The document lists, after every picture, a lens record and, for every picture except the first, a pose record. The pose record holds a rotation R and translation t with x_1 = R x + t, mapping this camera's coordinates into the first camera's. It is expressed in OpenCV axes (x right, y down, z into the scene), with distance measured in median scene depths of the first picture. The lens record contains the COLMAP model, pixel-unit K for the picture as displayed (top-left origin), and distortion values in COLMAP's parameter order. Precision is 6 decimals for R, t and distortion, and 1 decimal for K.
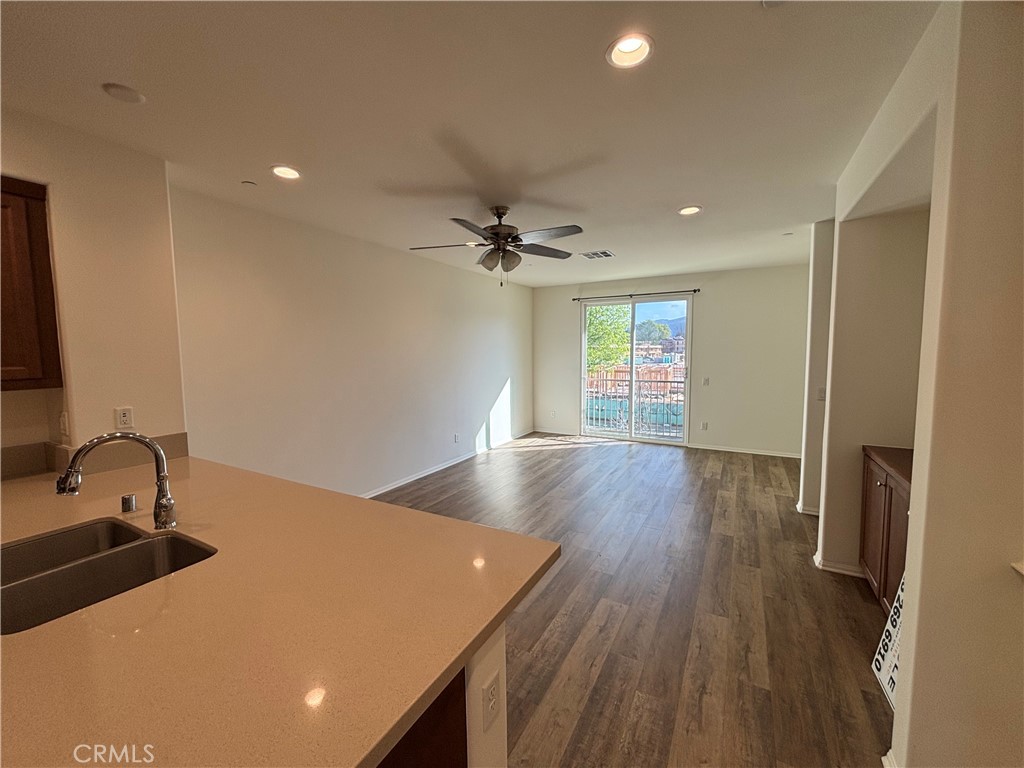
lens RADIAL K [[411.6, 0, 512.0], [0, 411.6, 384.0], [0, 0, 1]] dist [0.001990, -0.000583]
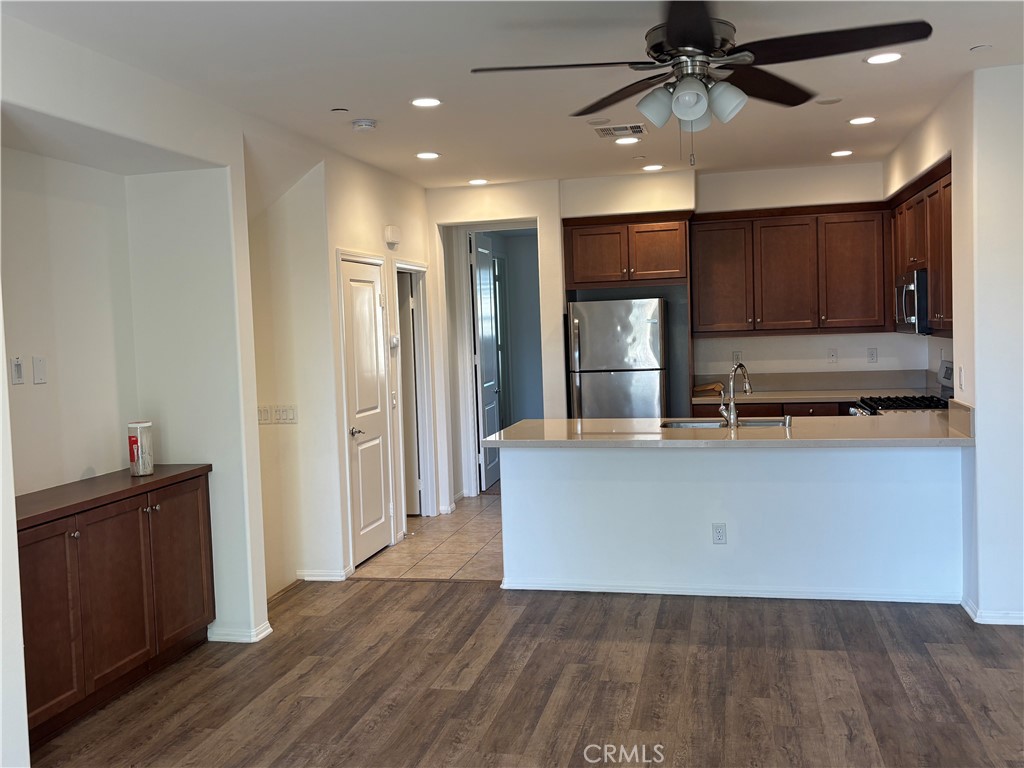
lens RADIAL K [[957.6, 0, 512.0], [0, 957.6, 384.0], [0, 0, 1]] dist [0.004502, 0.004209]
pose [[-0.958804, 0.065512, -0.276411, 0.475658], [0.025917, 0.989160, 0.144537, -0.178537], [0.282884, 0.131419, -0.950108, 2.119709]]
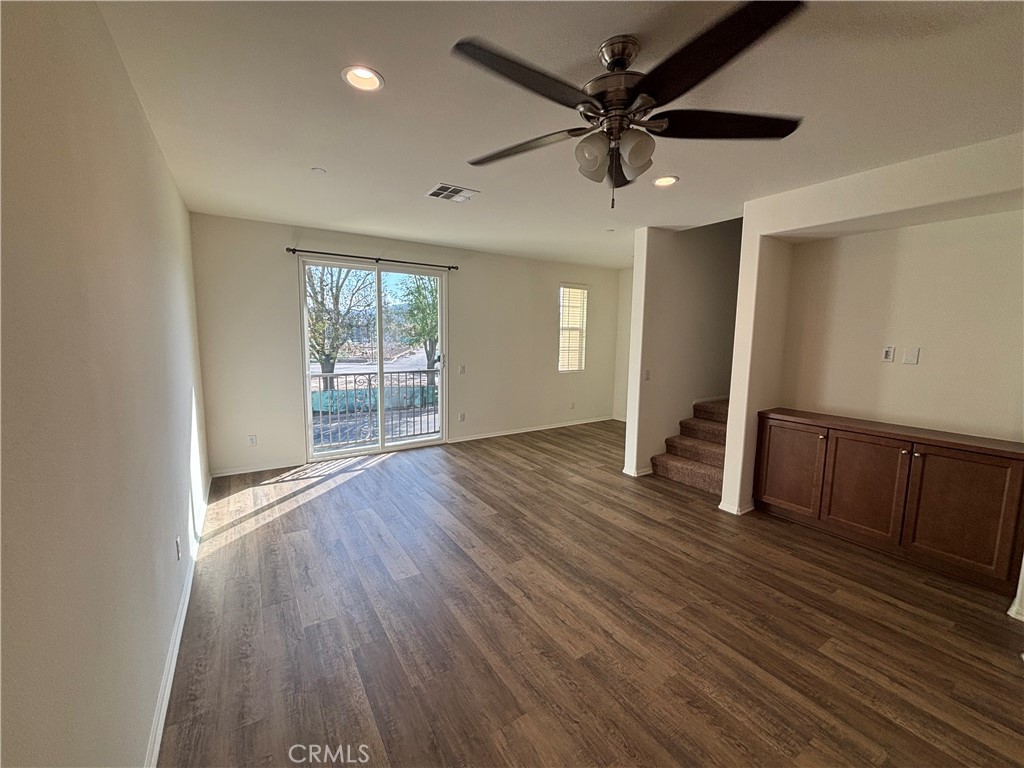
lens RADIAL K [[411.6, 0, 512.0], [0, 411.6, 384.0], [0, 0, 1]] dist [0.001990, -0.000583]
pose [[0.463673, -0.092897, 0.881123, -0.619199], [0.054356, 0.995597, 0.076362, -0.078315], [-0.884338, 0.012488, 0.466681, 0.989627]]
